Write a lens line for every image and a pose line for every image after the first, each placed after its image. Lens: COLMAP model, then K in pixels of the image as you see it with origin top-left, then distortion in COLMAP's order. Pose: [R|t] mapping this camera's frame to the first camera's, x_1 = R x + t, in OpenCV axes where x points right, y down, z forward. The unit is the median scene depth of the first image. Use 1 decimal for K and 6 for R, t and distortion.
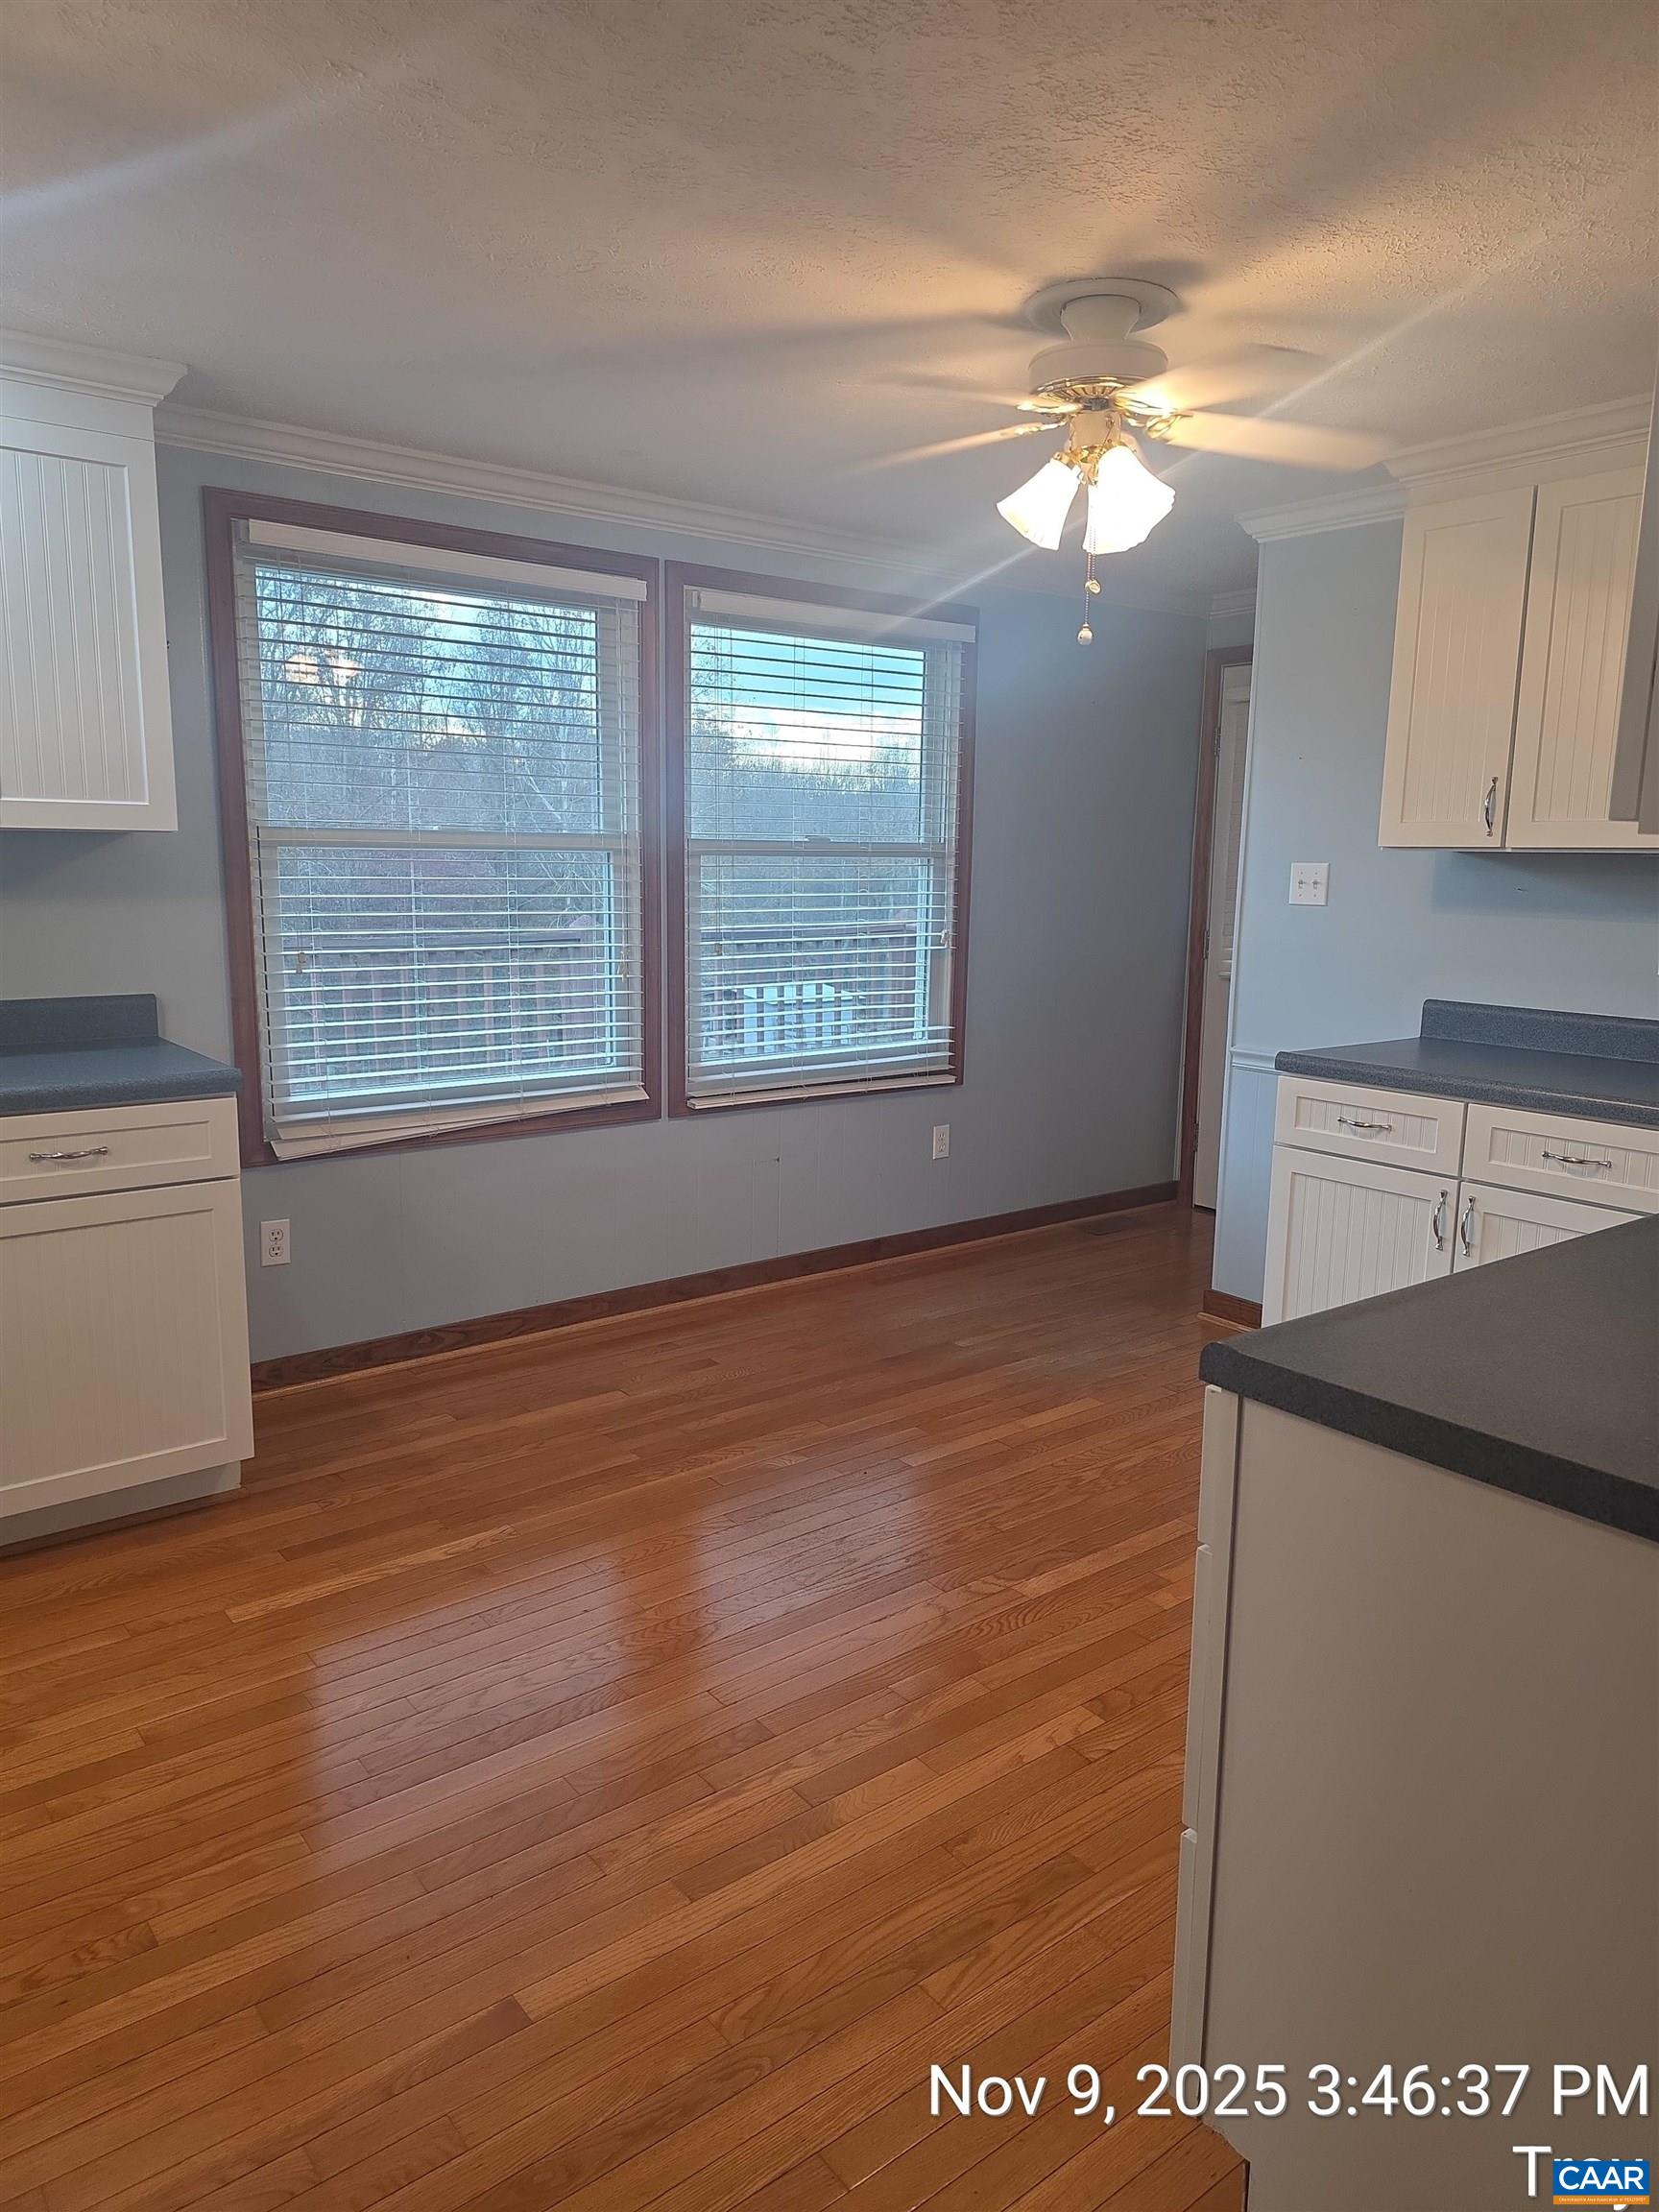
lens RADIAL K [[1422.0, 0, 836.6], [0, 1422.0, 1093.5], [0, 0, 1]] dist [0.001262, -0.000626]
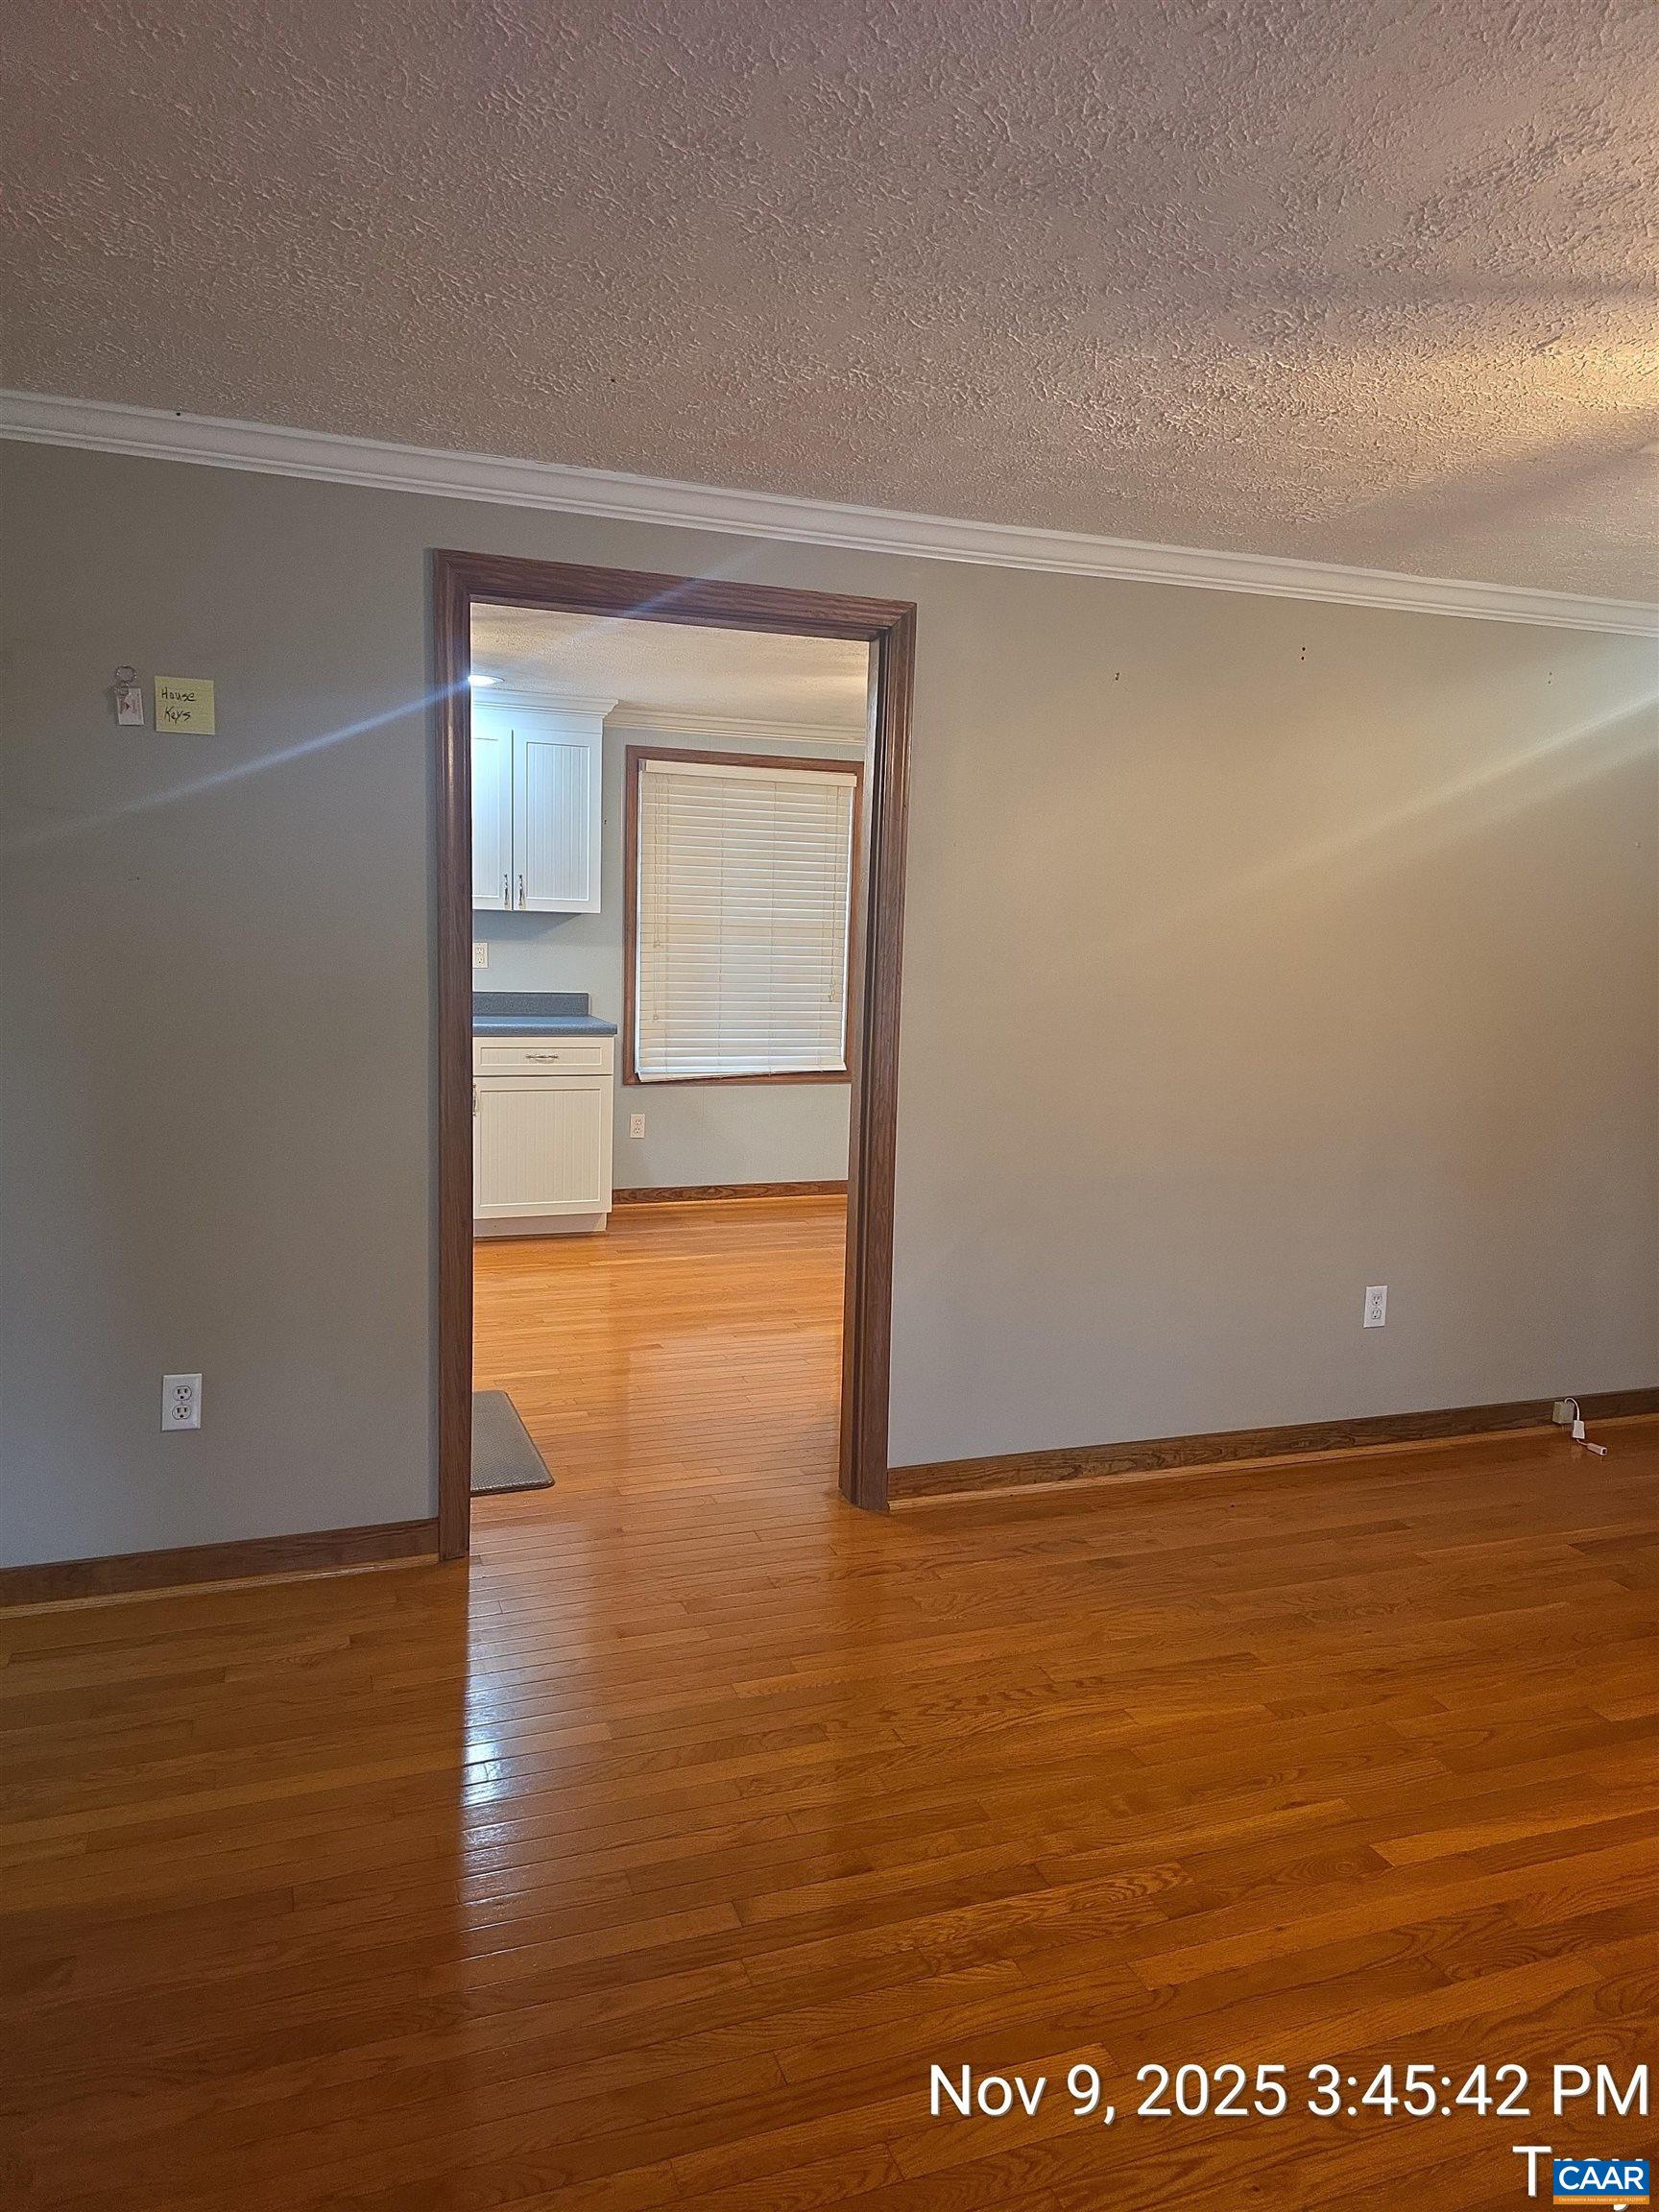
lens RADIAL K [[1422.0, 0, 826.1], [0, 1422.0, 1112.4], [0, 0, 1]] dist [0.001262, -0.000626]
pose [[0.947885, 0.051677, -0.314393, 0.508442], [-0.065876, 0.997224, -0.034701, 0.153488], [0.311727, 0.053603, 0.948659, -0.840241]]
